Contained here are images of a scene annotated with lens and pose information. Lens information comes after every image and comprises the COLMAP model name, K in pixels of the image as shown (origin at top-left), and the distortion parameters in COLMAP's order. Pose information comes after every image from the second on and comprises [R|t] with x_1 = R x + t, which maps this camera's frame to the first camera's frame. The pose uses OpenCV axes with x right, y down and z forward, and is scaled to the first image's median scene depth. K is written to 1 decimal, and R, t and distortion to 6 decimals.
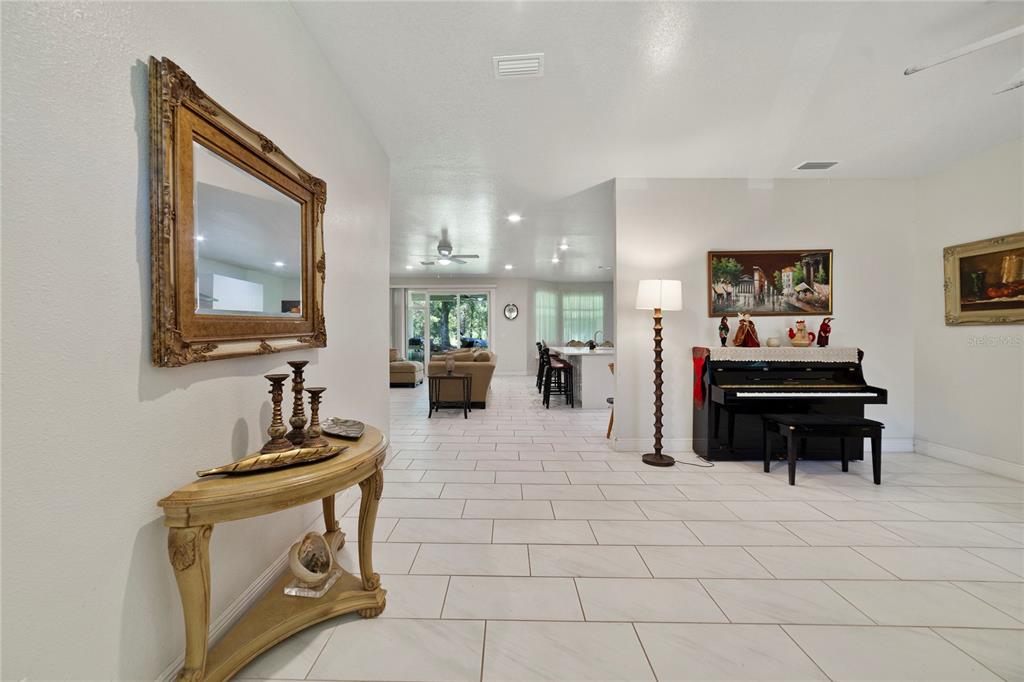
lens RADIAL K [[395.9, 0, 508.2], [0, 395.9, 337.4], [0, 0, 1]] dist [-0.004367, -0.000214]
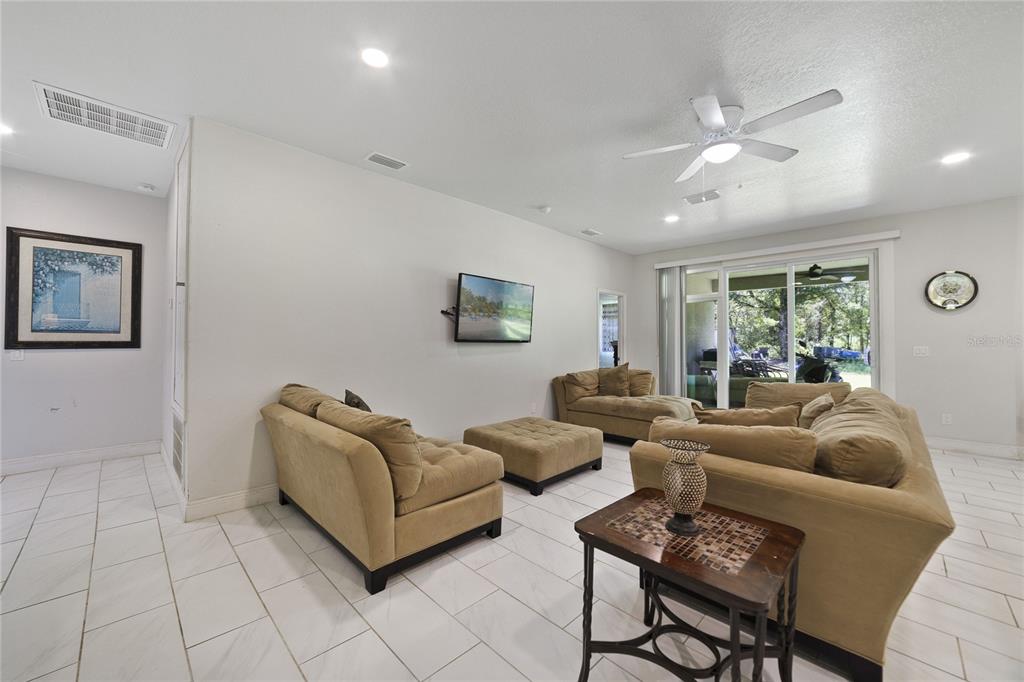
lens RADIAL K [[395.9, 0, 513.1], [0, 395.9, 334.2], [0, 0, 1]] dist [-0.004367, -0.000214]
pose [[0.715122, -0.005931, -0.698974, -0.009438], [-0.010138, 0.999771, -0.018856, -0.003869], [0.698926, 0.020570, 0.714898, 0.127959]]
